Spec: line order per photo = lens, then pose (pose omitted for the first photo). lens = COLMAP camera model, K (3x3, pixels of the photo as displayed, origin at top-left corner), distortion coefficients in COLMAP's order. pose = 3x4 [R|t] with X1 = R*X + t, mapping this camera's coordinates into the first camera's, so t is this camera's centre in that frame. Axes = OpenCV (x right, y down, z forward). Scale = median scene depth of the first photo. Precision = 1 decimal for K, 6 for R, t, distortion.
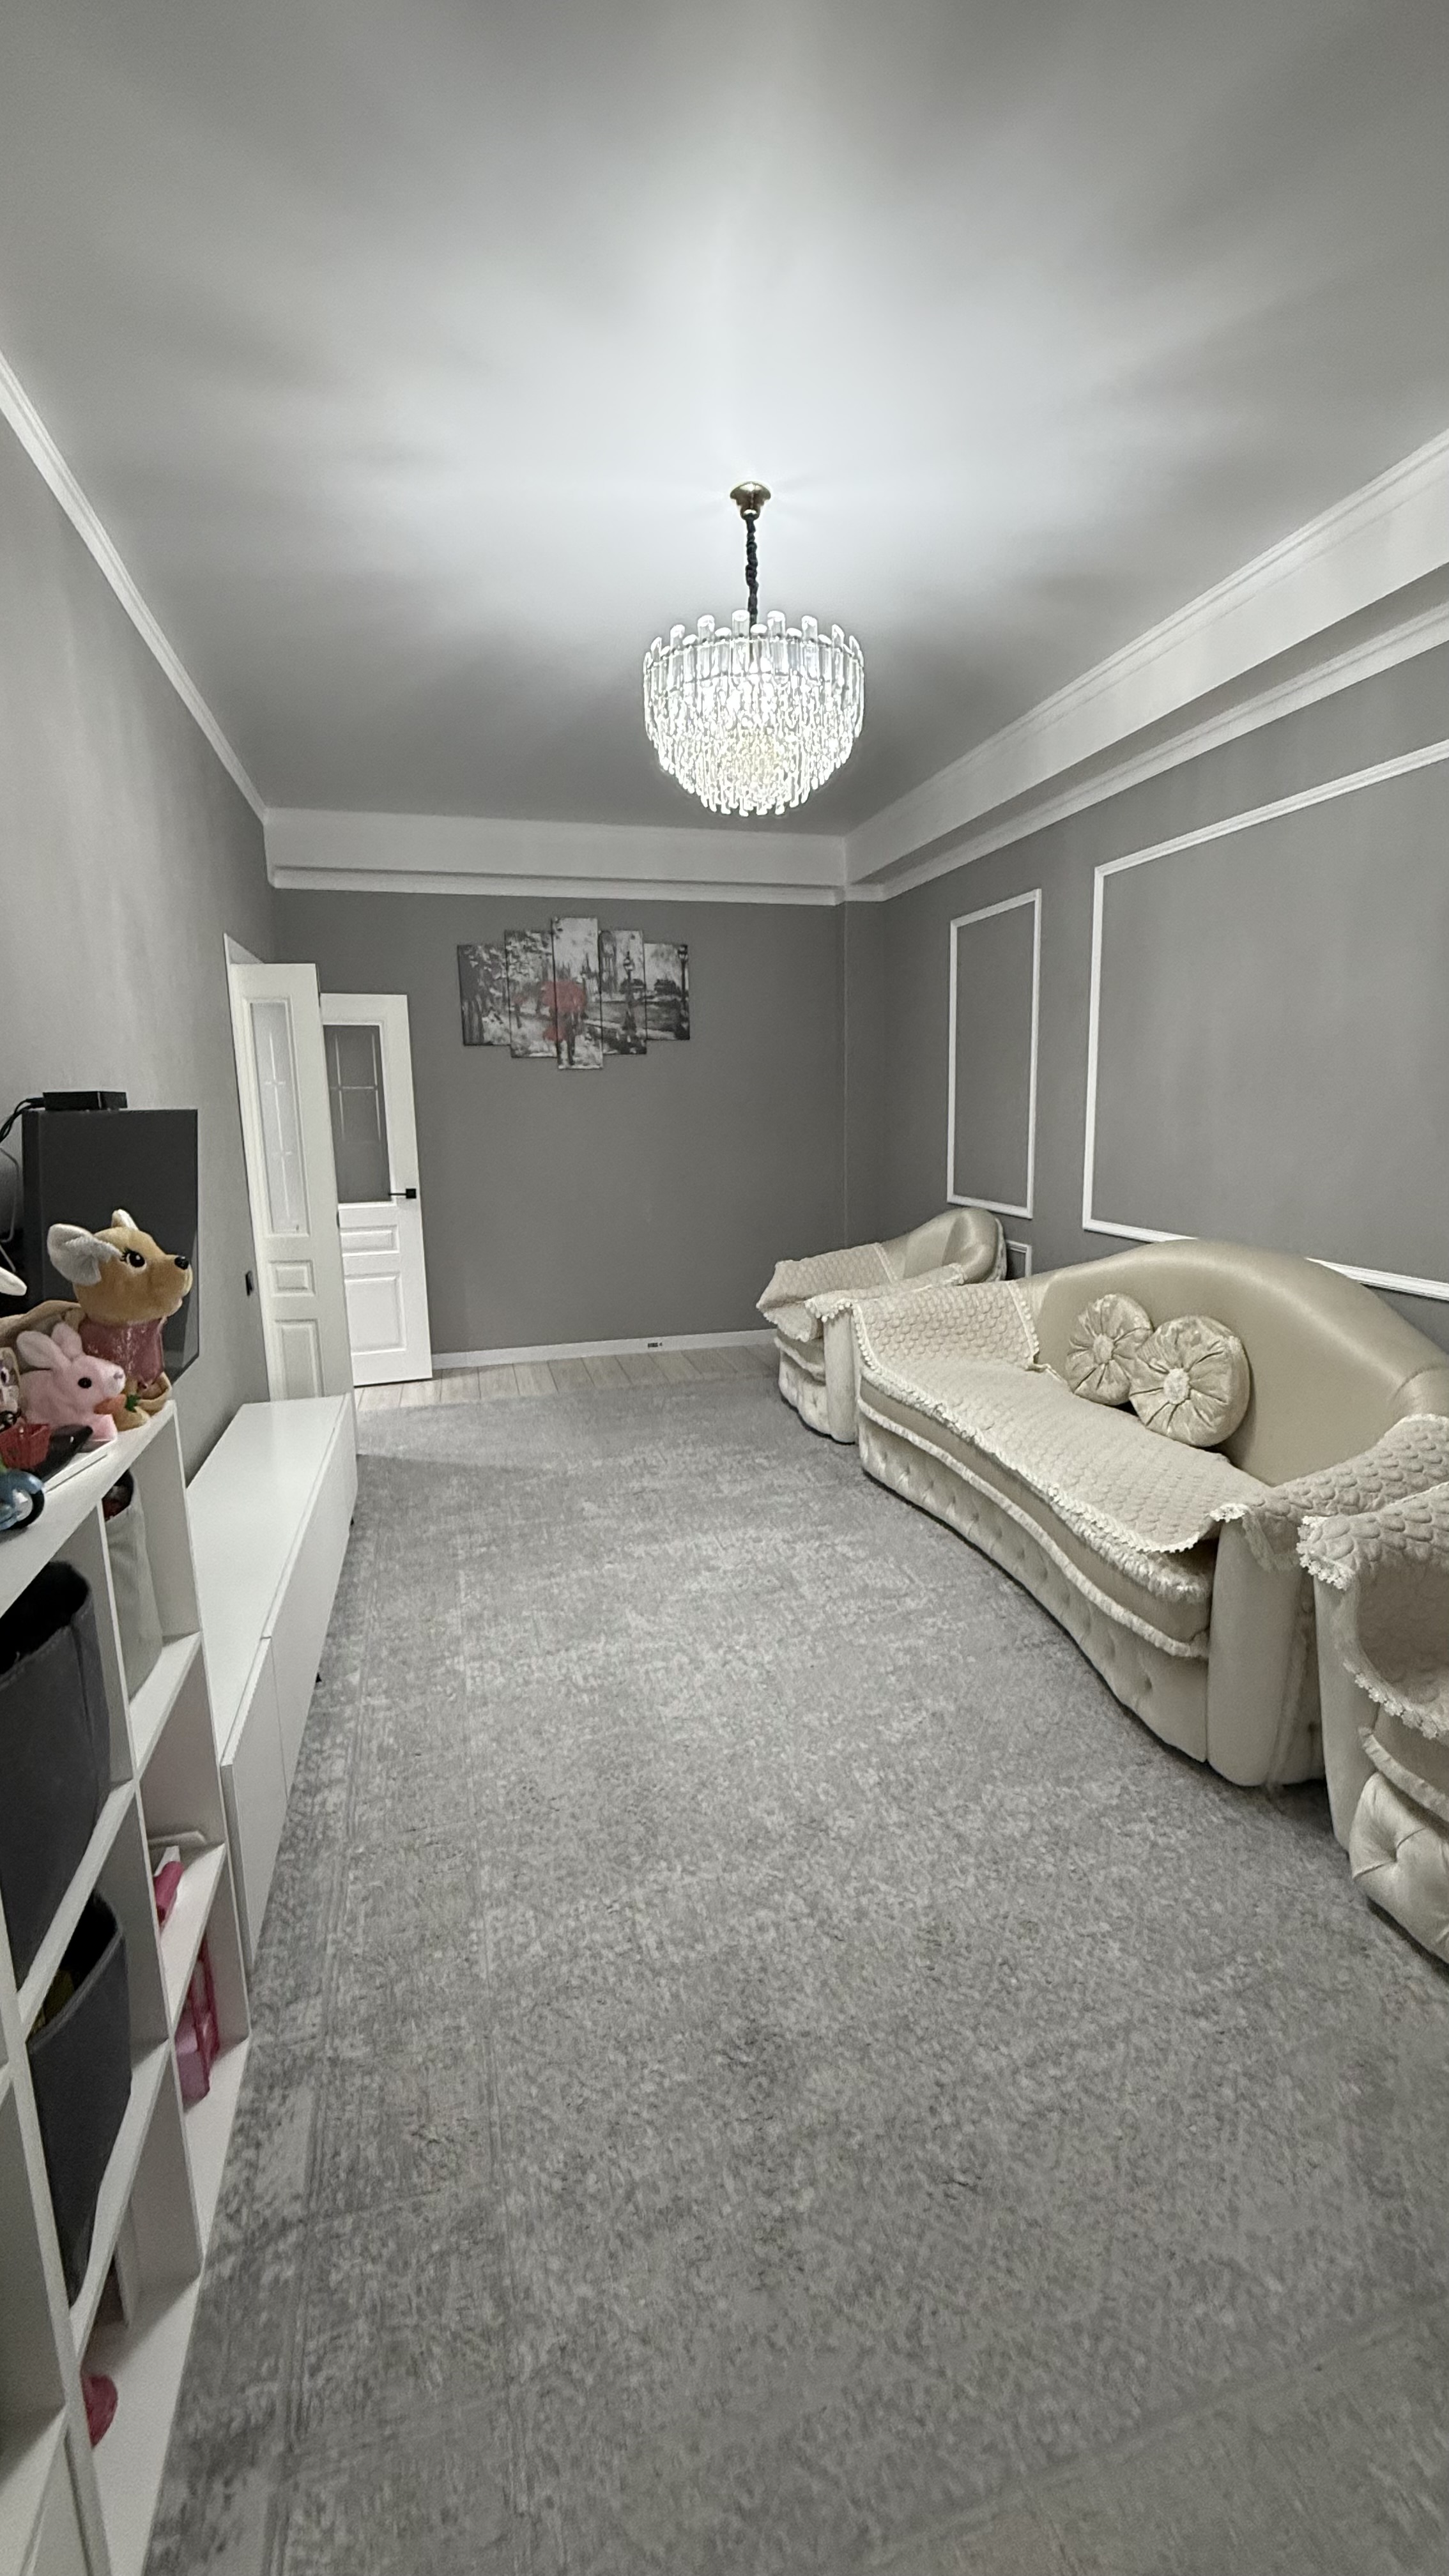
lens RADIAL K [[1030.0, 0, 724.3], [0, 1030.0, 1290.0], [0, 0, 1]] dist [-0.000461, -0.000057]
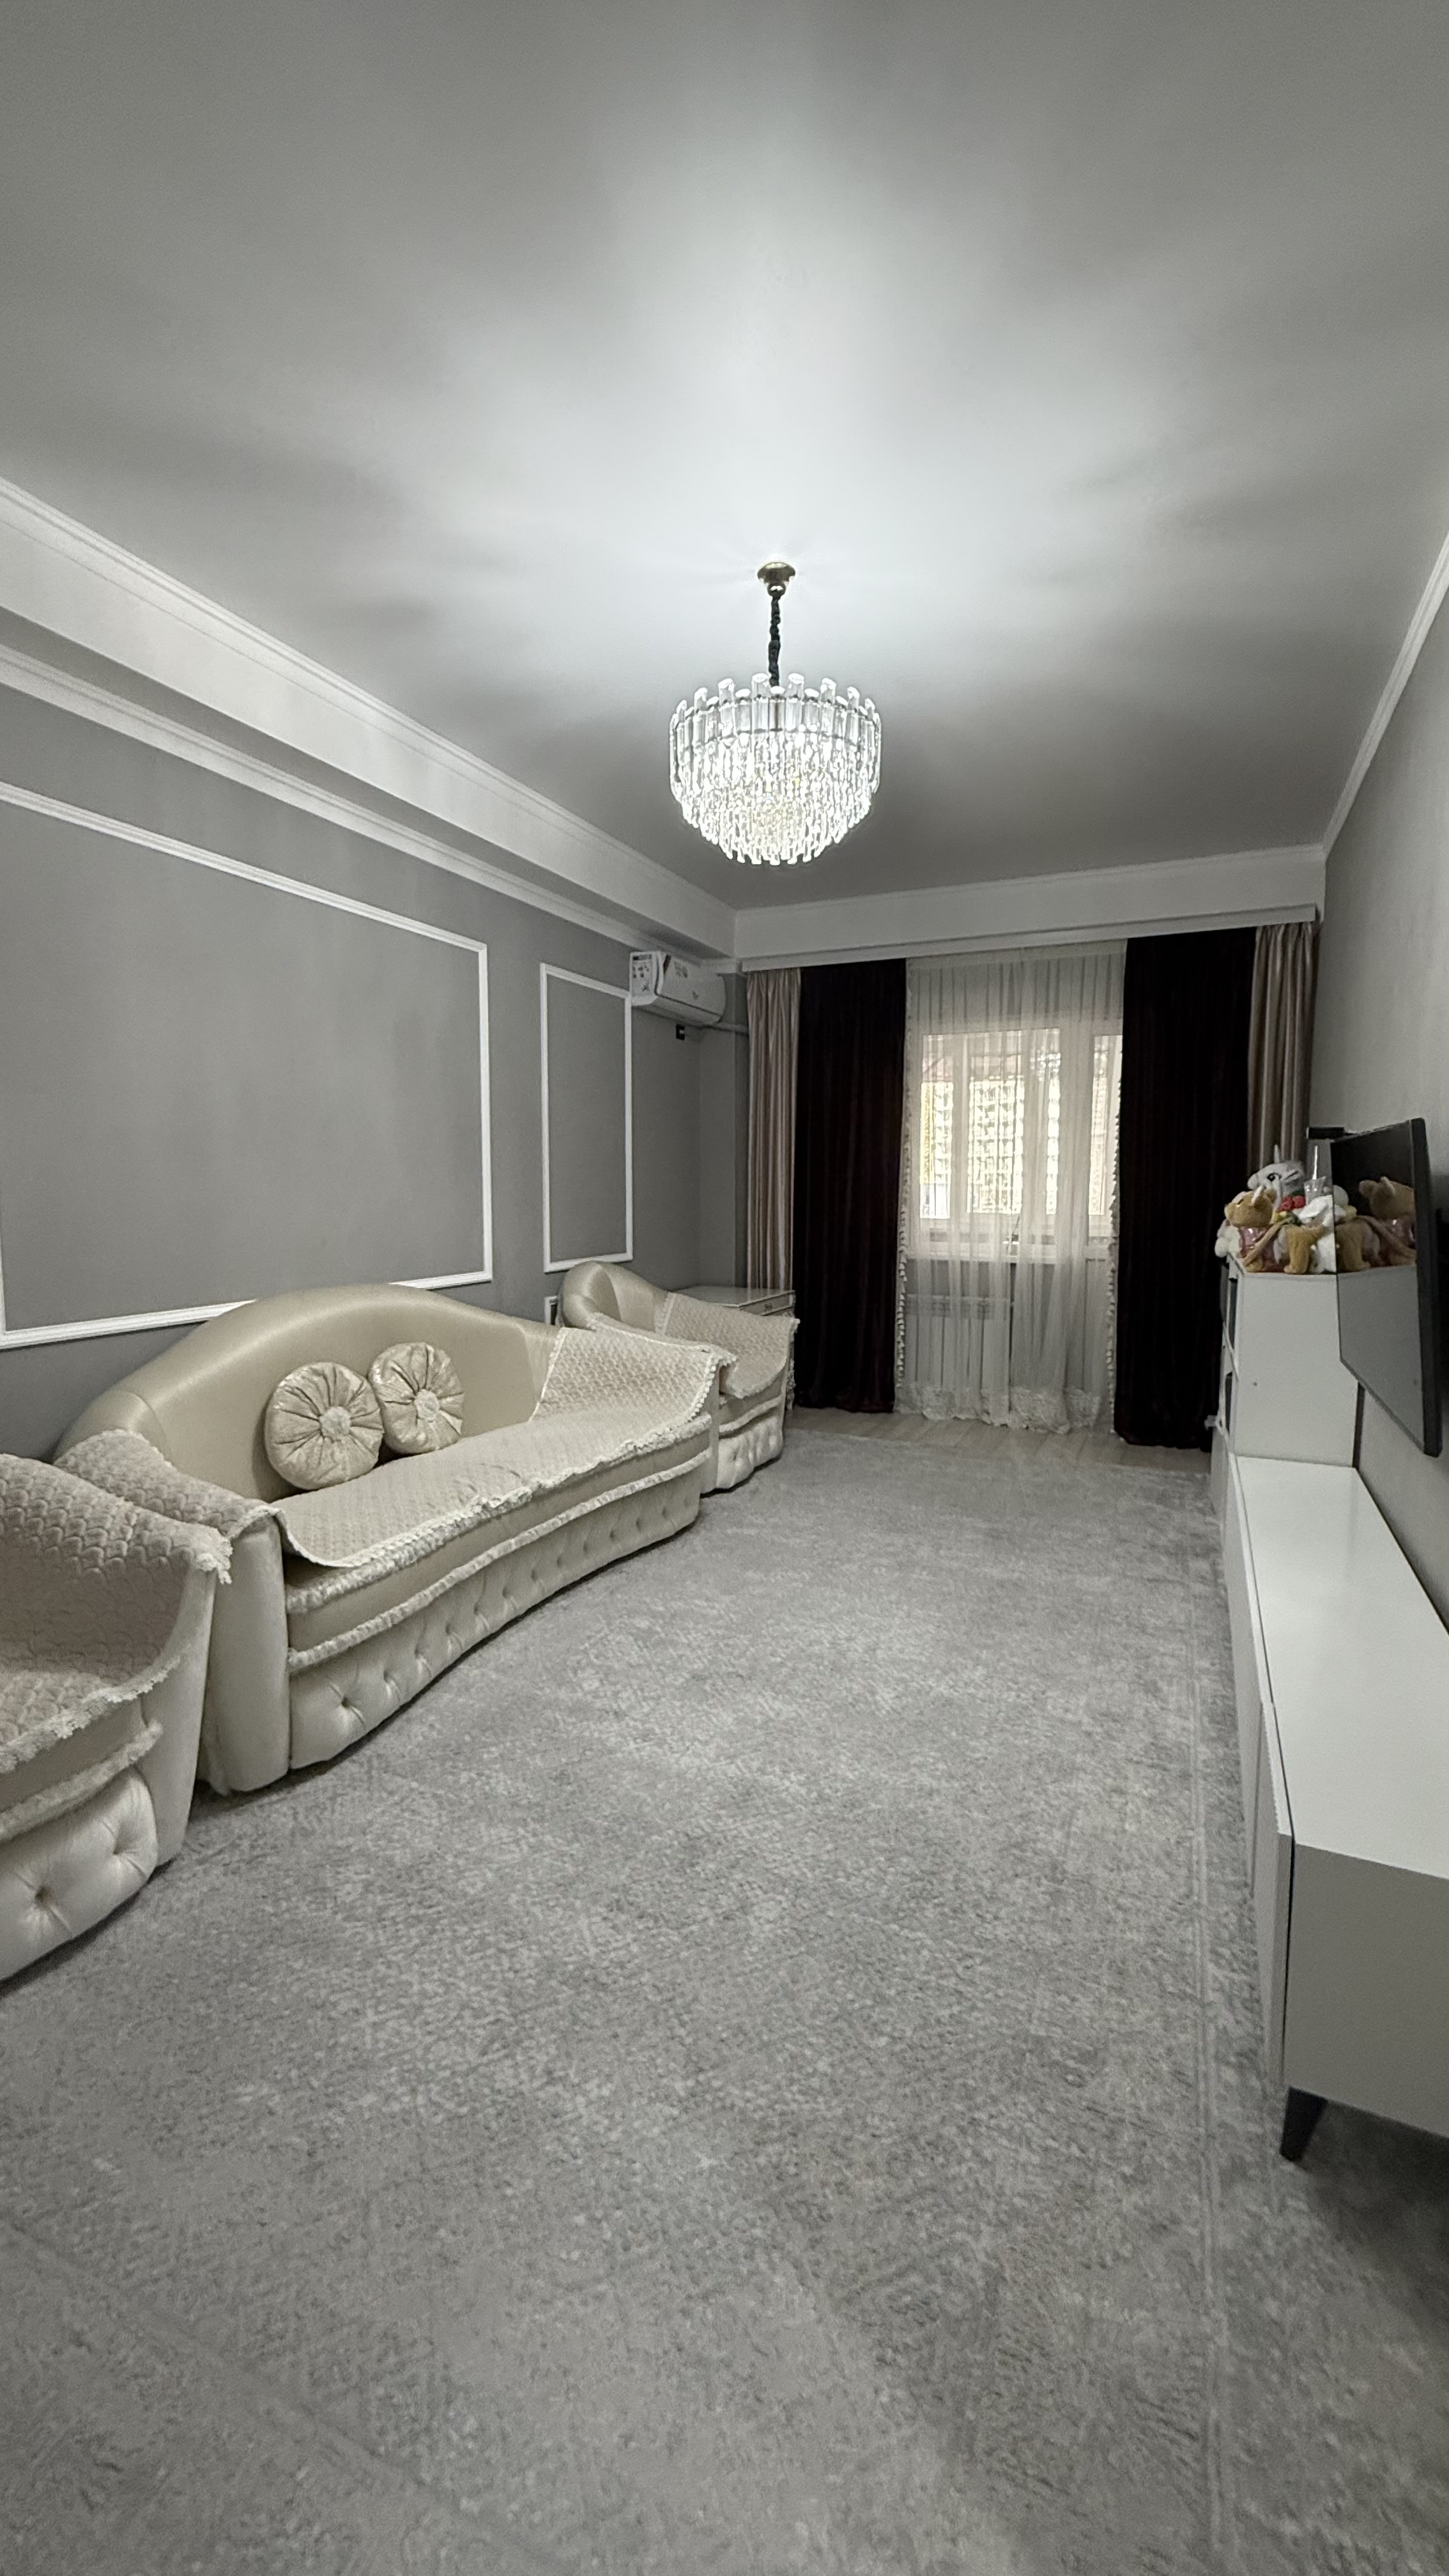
lens RADIAL K [[1030.0, 0, 720.8], [0, 1030.0, 1274.7], [0, 0, 1]] dist [-0.000461, -0.000057]
pose [[-0.770334, -0.048090, 0.635825, -0.485300], [0.123596, 0.966979, 0.222879, -0.240475], [-0.625547, 0.250276, -0.738953, 1.511029]]
